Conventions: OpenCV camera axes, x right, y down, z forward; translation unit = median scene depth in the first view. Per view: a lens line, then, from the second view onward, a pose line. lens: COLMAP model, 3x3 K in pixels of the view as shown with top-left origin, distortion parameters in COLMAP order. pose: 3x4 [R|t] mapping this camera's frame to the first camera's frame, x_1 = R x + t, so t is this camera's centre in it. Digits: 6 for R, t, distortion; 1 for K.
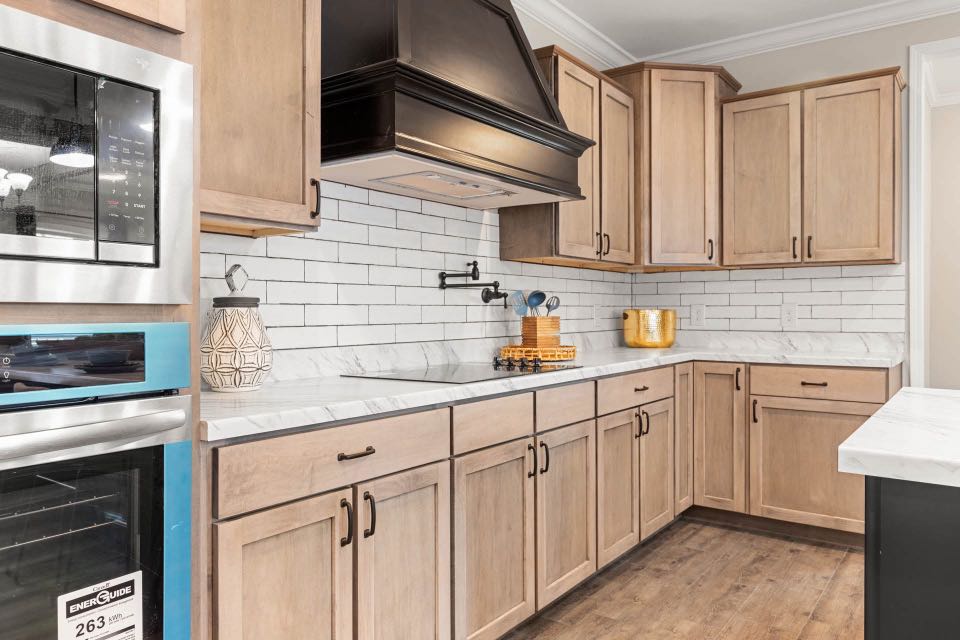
lens RADIAL K [[655.2, 0, 480.0], [0, 655.2, 320.0], [0, 0, 1]] dist [-0.004058, 0.000059]
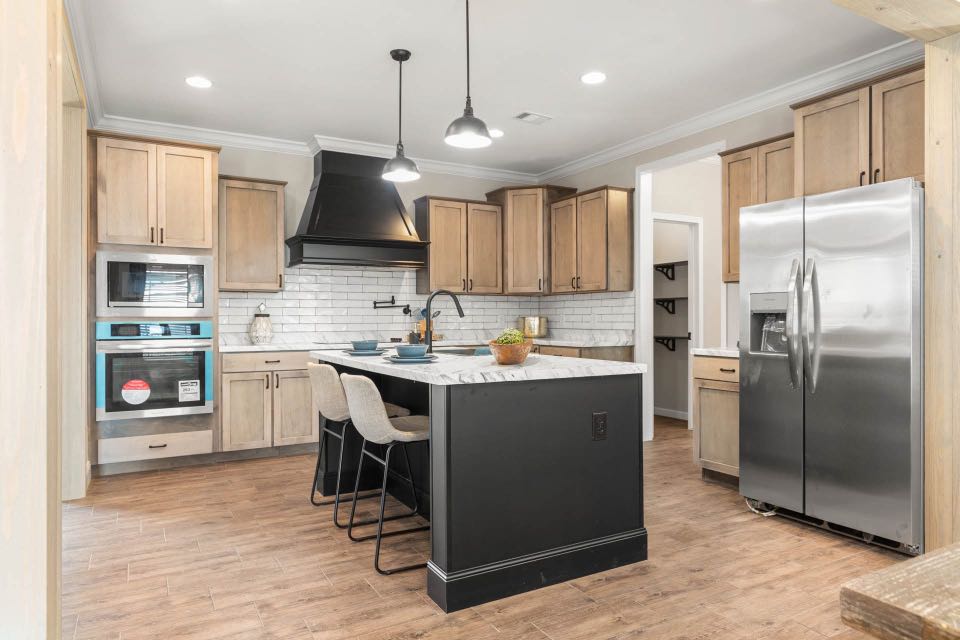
lens RADIAL K [[555.8, 0, 480.0], [0, 555.8, 320.0], [0, 0, 1]] dist [0.005756, 0.000406]
pose [[0.926725, -0.000031, -0.375740, 1.012965], [-0.003470, 0.999957, -0.008641, 0.008269], [0.375724, 0.009311, 0.926685, -0.666289]]
